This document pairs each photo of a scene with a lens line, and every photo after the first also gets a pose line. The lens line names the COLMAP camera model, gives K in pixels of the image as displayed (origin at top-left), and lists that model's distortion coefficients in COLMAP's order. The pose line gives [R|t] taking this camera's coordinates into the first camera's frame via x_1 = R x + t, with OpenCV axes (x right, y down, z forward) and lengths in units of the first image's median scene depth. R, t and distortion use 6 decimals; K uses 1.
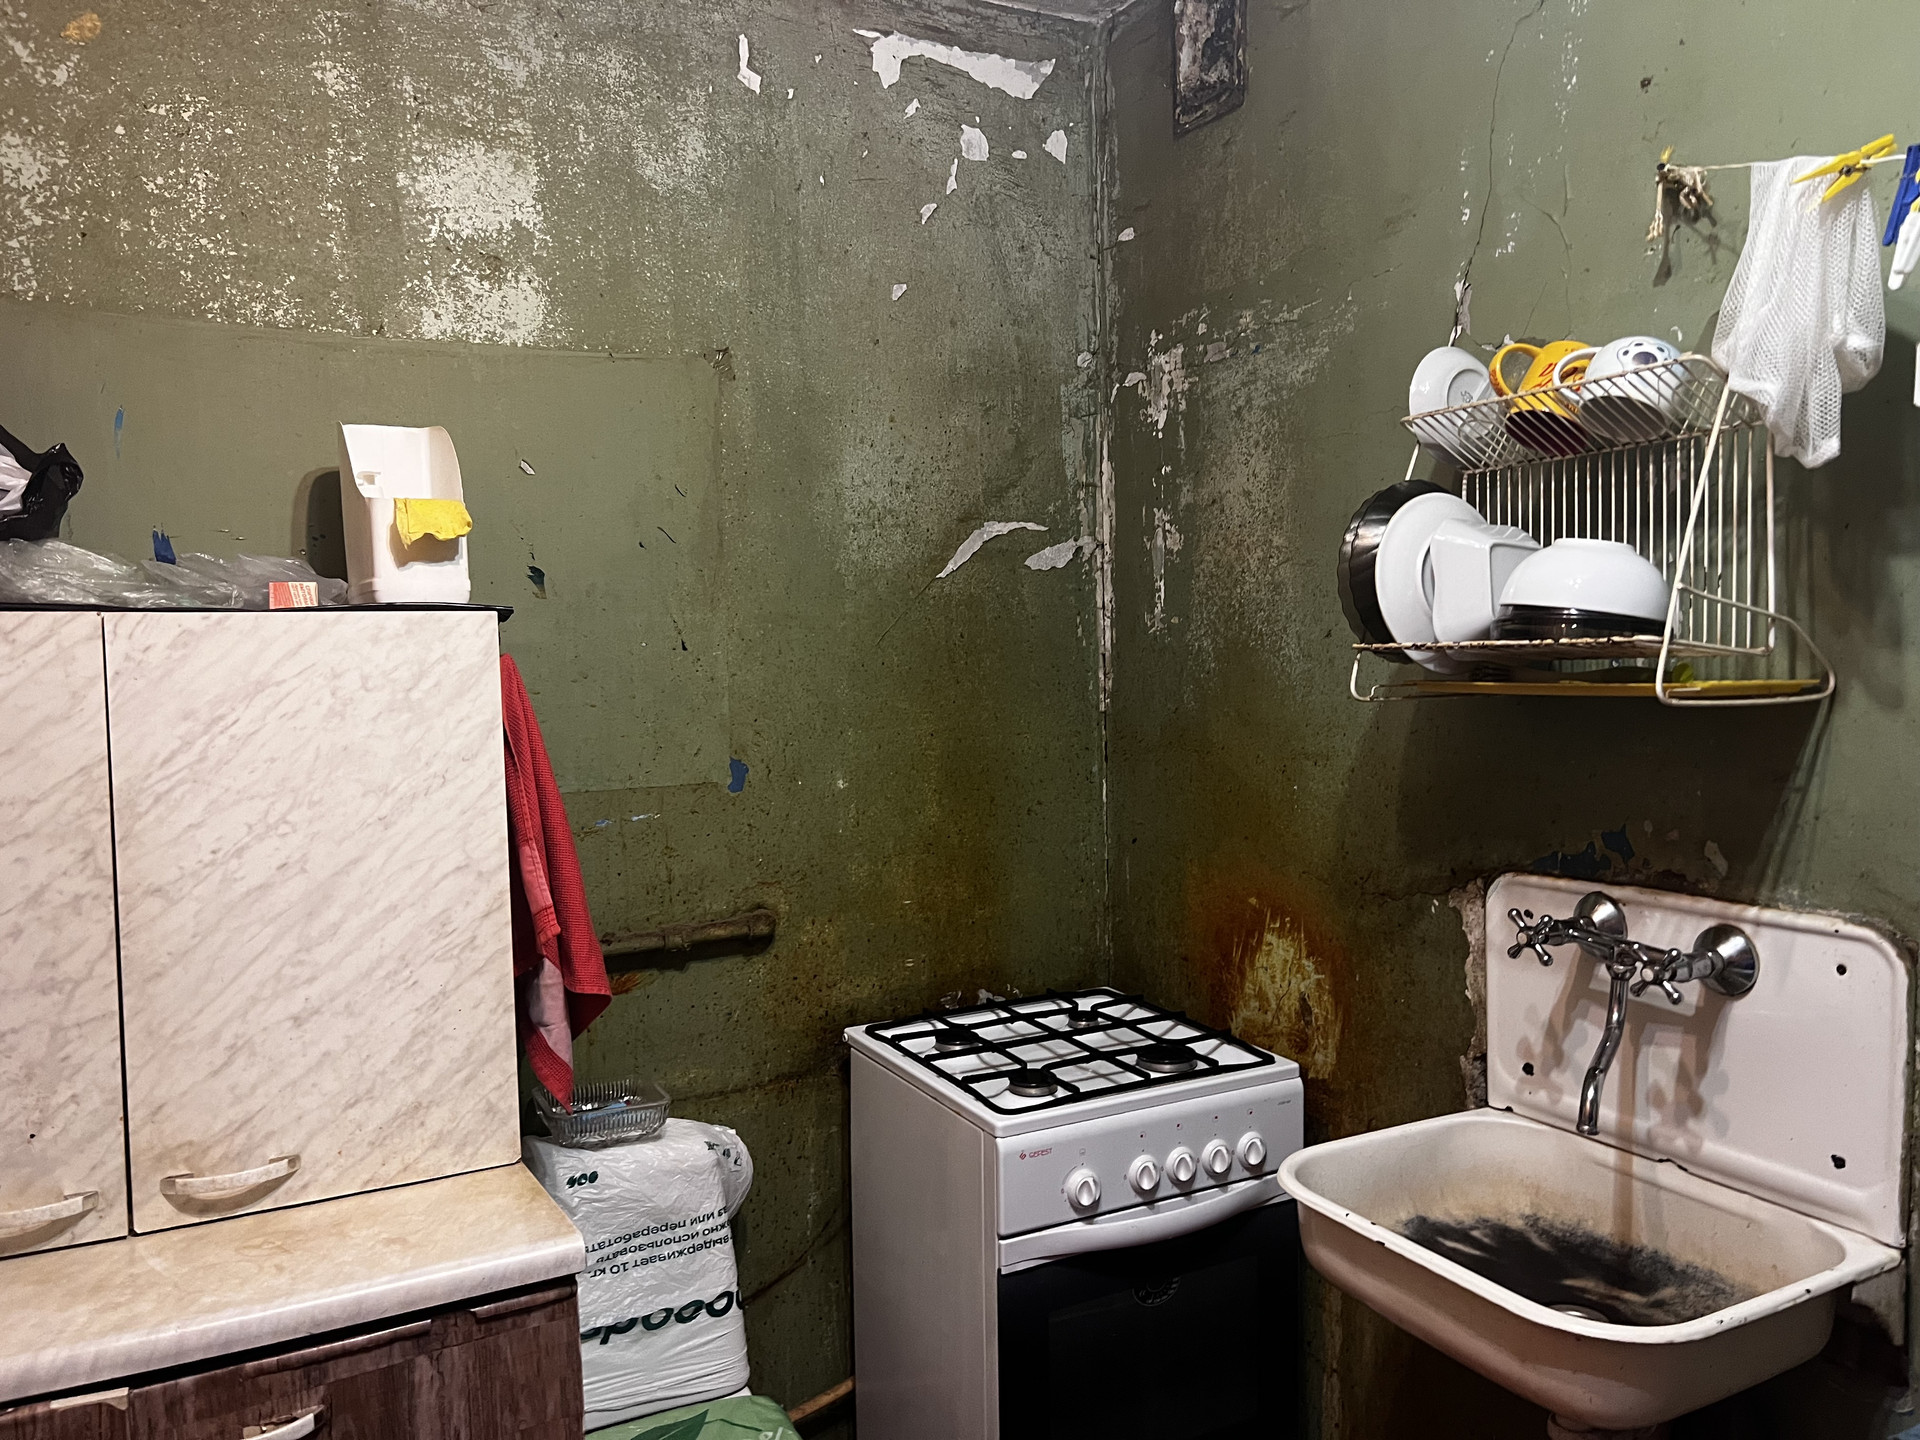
lens RADIAL K [[1455.9, 0, 966.1], [0, 1455.9, 721.5], [0, 0, 1]] dist [0.039709, -0.036332]
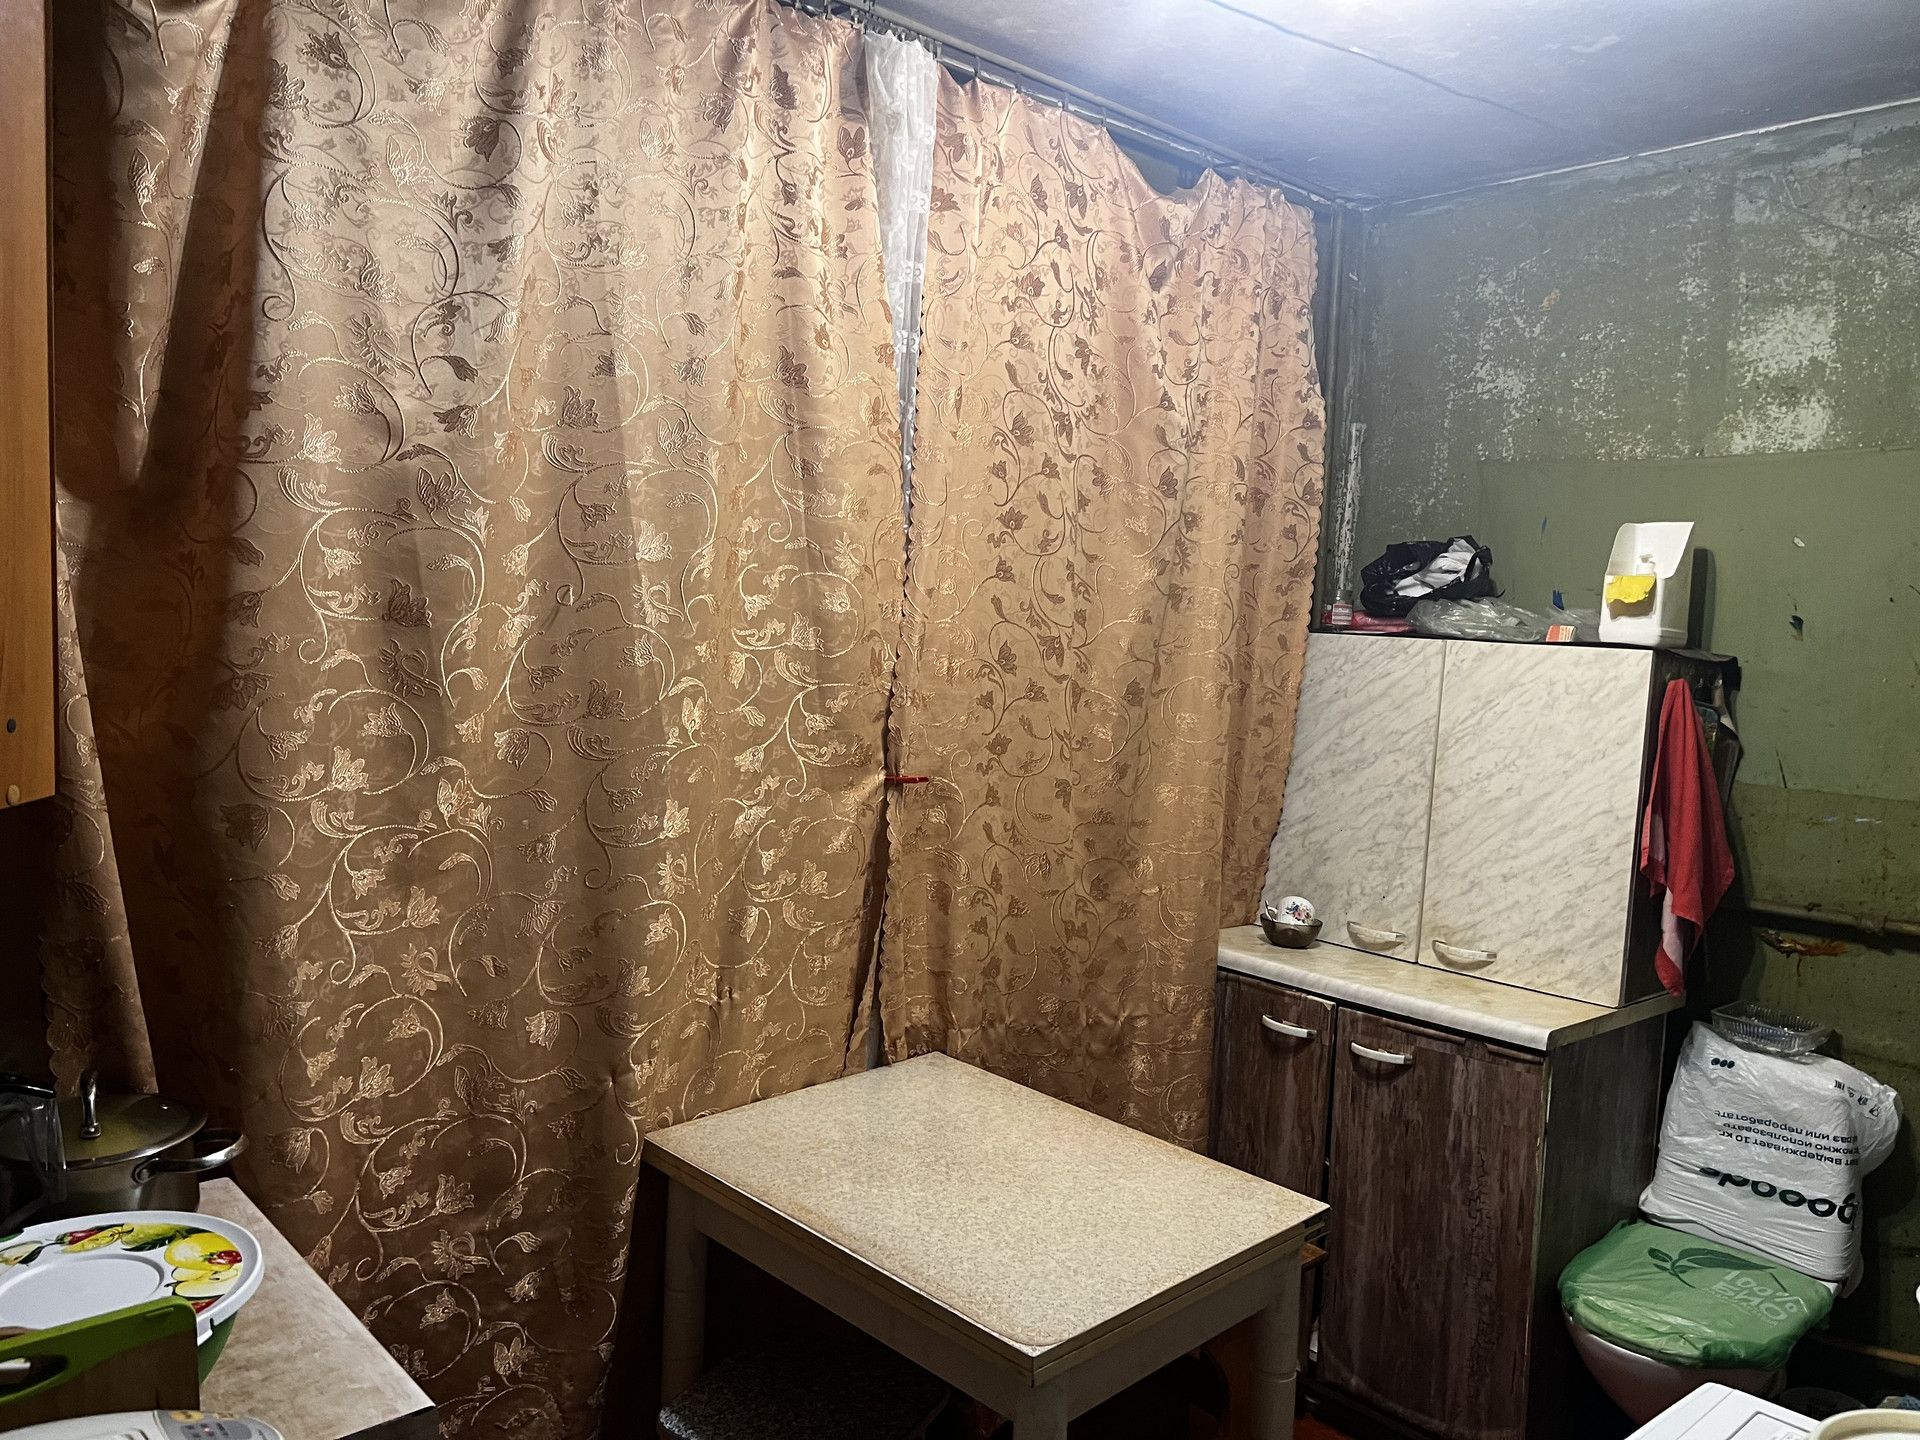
lens RADIAL K [[1455.9, 0, 961.6], [0, 1455.9, 720.8], [0, 0, 1]] dist [0.039709, -0.036332]
pose [[0.249344, 0.106971, -0.962489, 0.995784], [-0.094697, 0.991811, 0.085698, -0.066918], [0.963774, 0.069776, 0.257432, -0.081167]]
